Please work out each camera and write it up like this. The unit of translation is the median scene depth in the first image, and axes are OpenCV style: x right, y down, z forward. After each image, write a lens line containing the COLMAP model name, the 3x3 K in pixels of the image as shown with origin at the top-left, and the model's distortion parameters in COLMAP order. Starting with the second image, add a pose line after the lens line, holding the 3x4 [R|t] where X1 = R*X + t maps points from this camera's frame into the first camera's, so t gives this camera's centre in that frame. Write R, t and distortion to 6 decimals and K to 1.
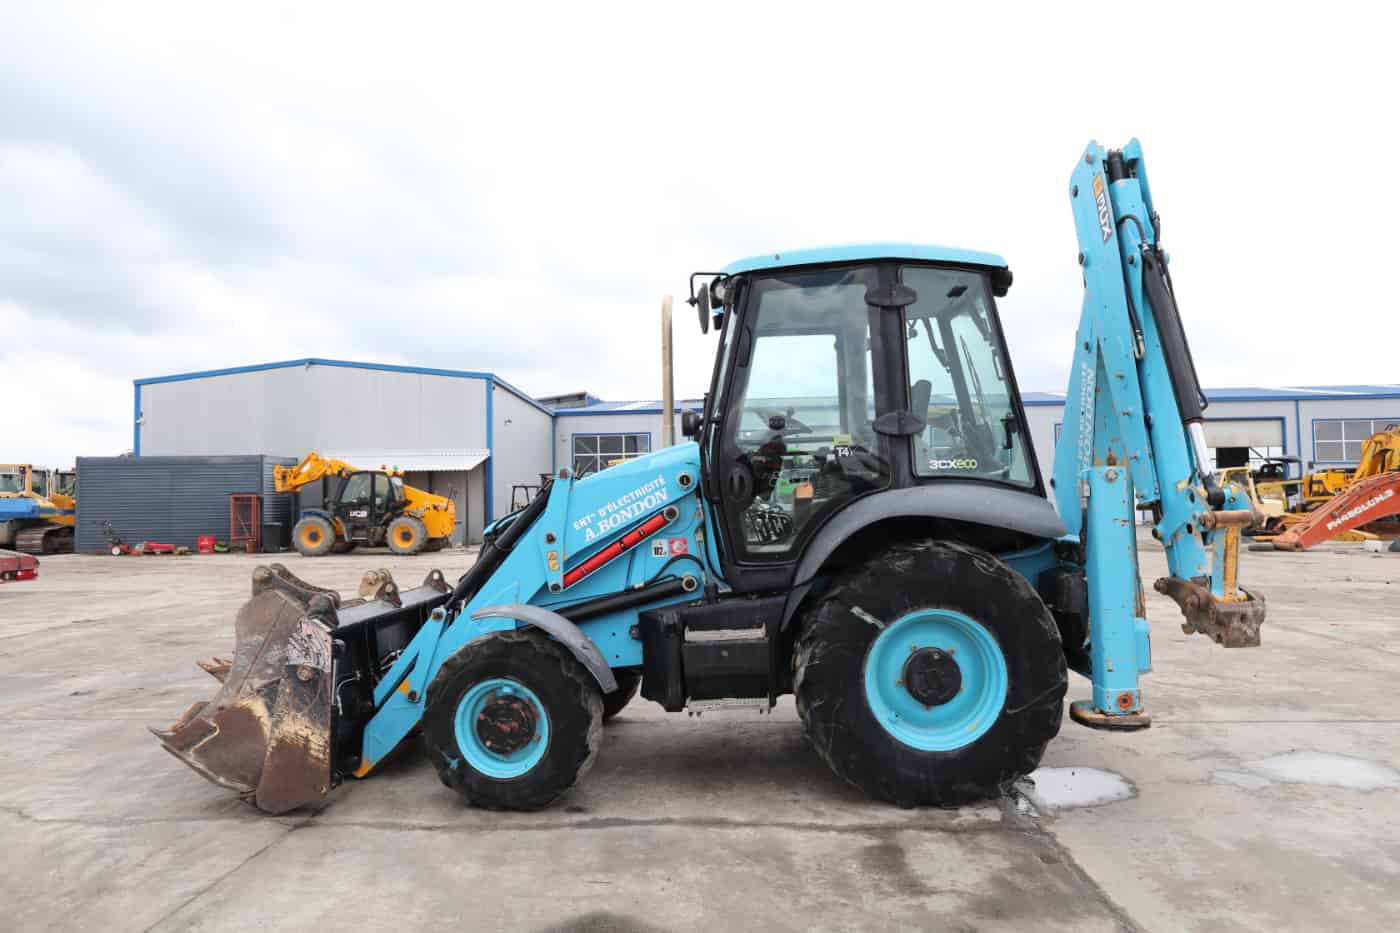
lens RADIAL K [[948.0, 0, 698.0], [0, 948.0, 463.2], [0, 0, 1]] dist [-0.056372, 0.057442]
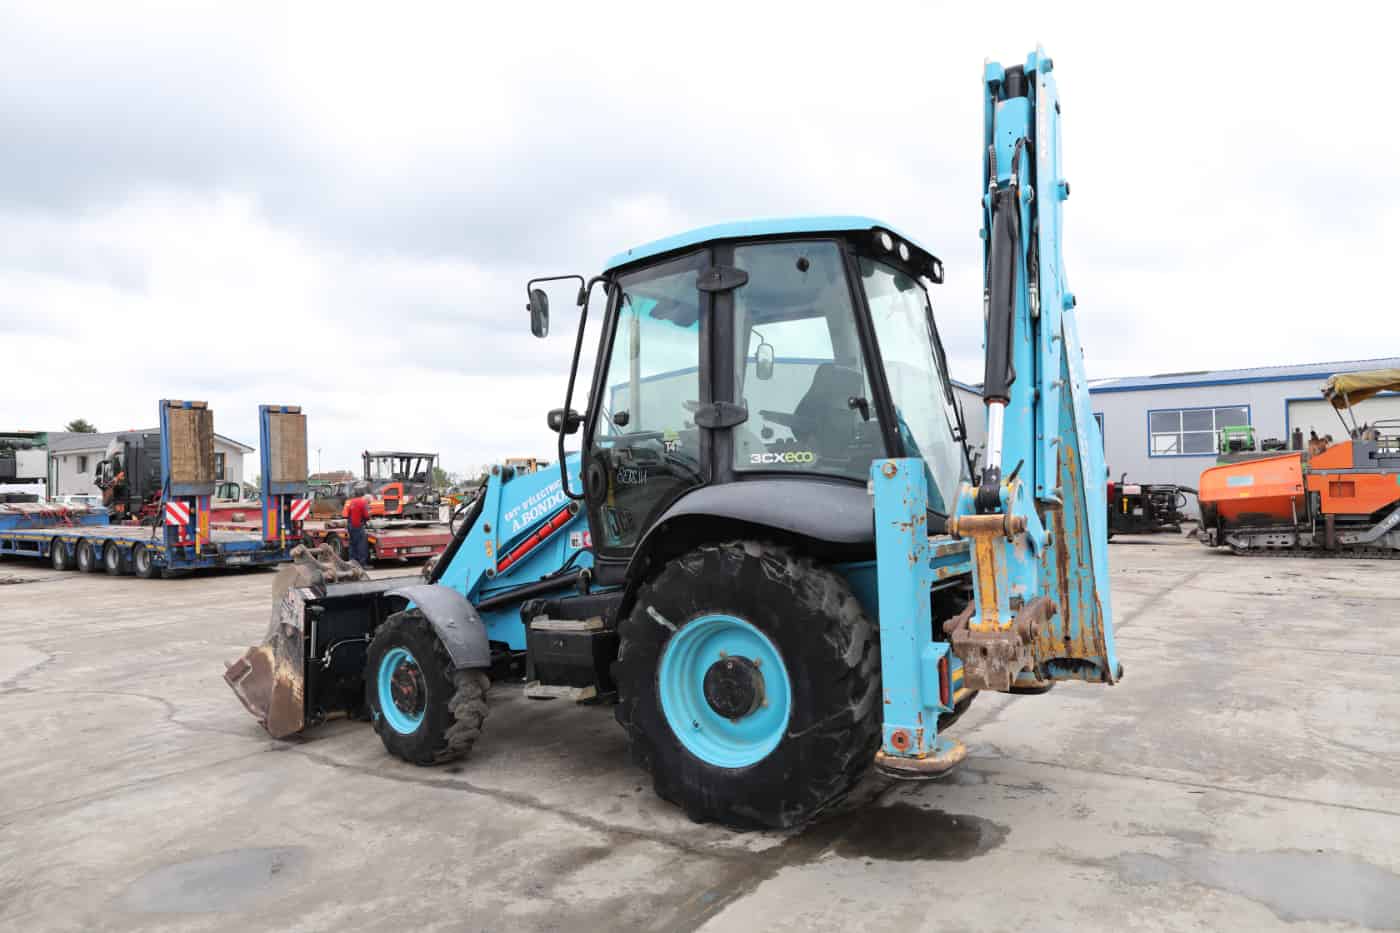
lens RADIAL K [[948.0, 0, 698.0], [0, 948.0, 463.2], [0, 0, 1]] dist [-0.056372, 0.057442]
pose [[0.866730, -0.010728, -0.498663, 0.698919], [0.018248, 0.999781, 0.010207, -0.004757], [0.498445, -0.017946, 0.866736, 0.182187]]
